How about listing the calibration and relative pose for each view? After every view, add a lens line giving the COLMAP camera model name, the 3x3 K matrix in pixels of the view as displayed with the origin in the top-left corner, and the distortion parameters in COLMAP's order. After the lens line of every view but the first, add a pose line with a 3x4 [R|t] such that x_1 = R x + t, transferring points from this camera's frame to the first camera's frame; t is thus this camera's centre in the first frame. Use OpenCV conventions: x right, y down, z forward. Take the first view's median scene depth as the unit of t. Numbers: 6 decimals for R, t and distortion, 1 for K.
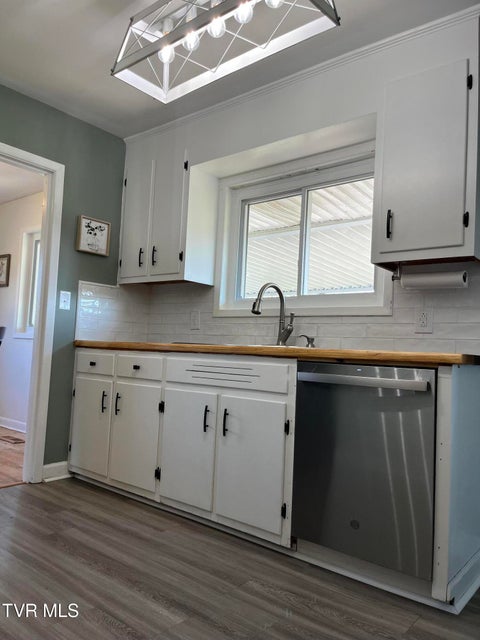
lens RADIAL K [[495.8, 0, 238.8], [0, 495.8, 320.5], [0, 0, 1]] dist [-0.009023, -0.007873]
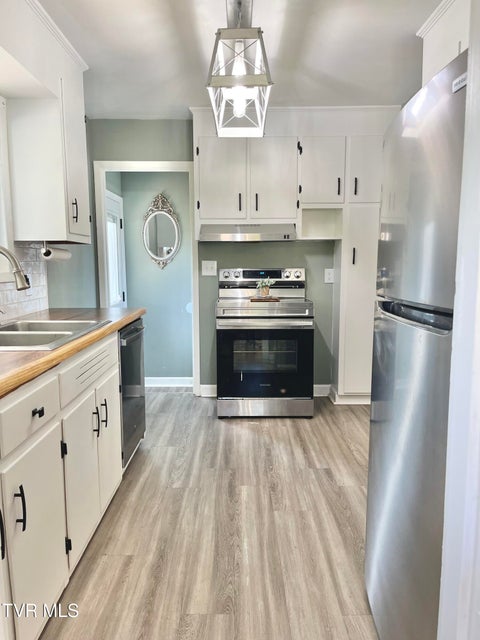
lens RADIAL K [[495.8, 0, 239.4], [0, 495.8, 320.3], [0, 0, 1]] dist [-0.009023, -0.007873]
pose [[-0.644018, -0.129552, 0.753961, -1.070384], [-0.057633, 0.990972, 0.121049, -0.118583], [-0.762836, 0.034505, -0.645670, 1.713733]]
